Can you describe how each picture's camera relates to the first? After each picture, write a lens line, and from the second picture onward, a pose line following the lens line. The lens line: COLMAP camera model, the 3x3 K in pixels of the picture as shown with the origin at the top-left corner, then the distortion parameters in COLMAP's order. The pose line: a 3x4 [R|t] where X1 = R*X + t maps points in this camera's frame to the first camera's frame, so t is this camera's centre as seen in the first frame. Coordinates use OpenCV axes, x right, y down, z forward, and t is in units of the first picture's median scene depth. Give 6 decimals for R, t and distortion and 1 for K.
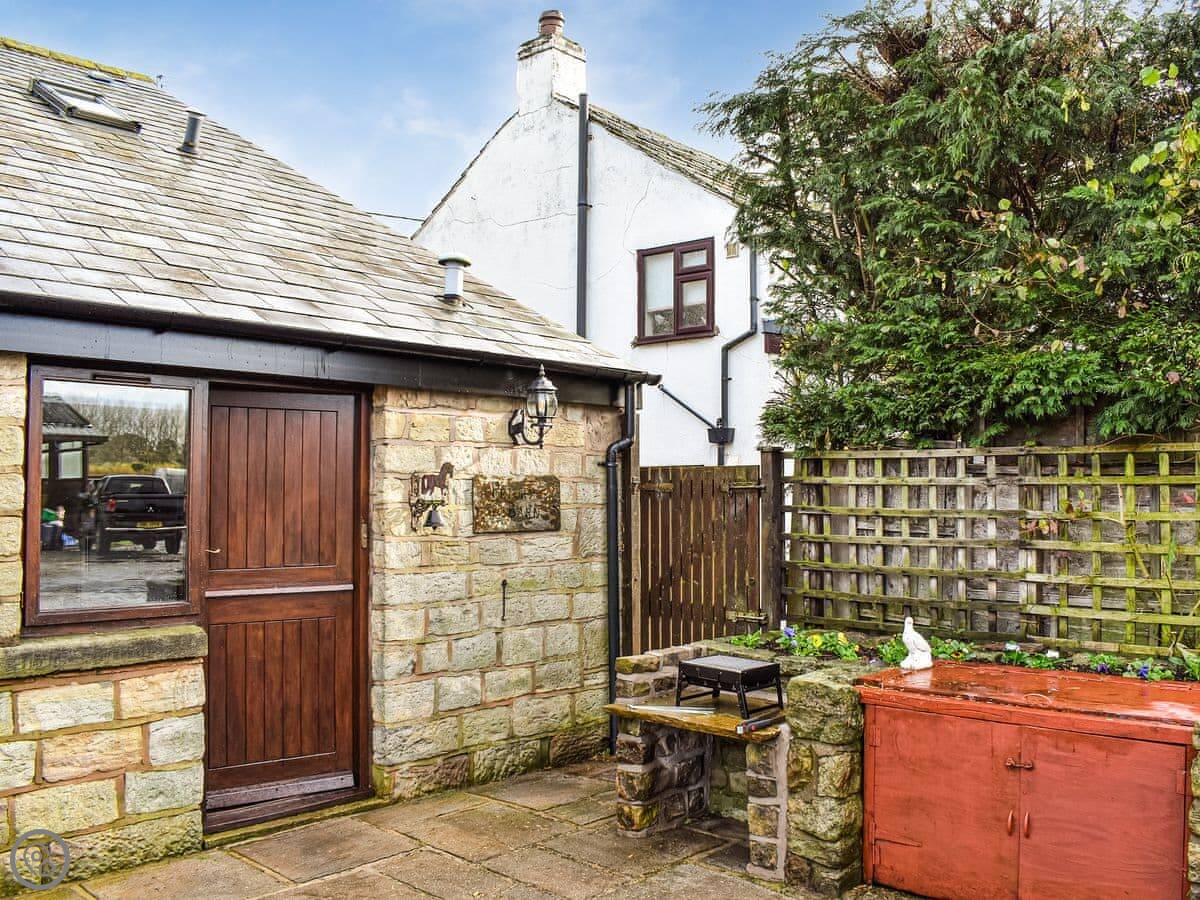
lens RADIAL K [[1092.2, 0, 602.9], [0, 1092.2, 452.2], [0, 0, 1]] dist [-0.054510, 0.000000]
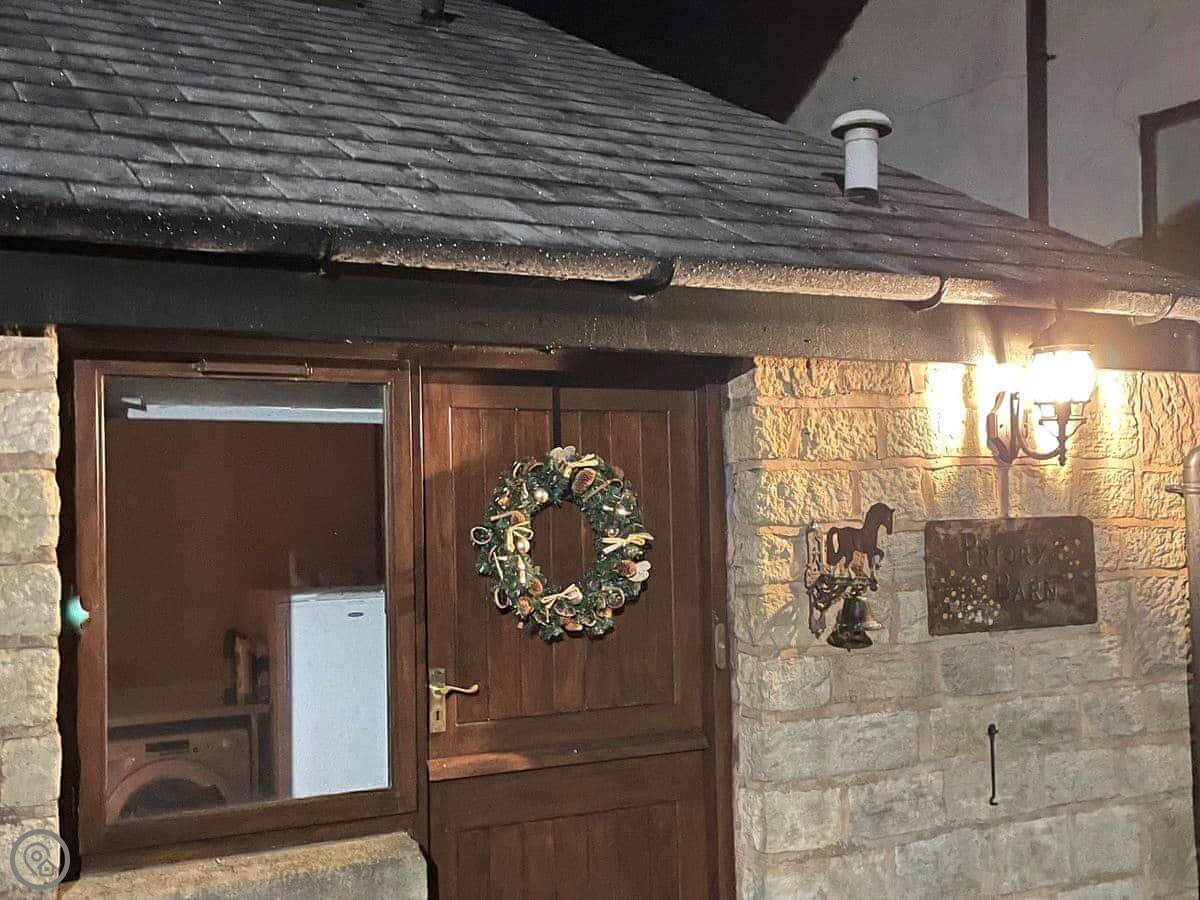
lens RADIAL K [[1092.2, 0, 600.1], [0, 1092.2, 450.4], [0, 0, 1]] dist [-0.054510, 0.000000]
pose [[0.951426, -0.034361, -0.305954, -0.109833], [0.037772, 0.999273, 0.005232, -0.021850], [0.305551, -0.016534, 0.952032, 0.481410]]
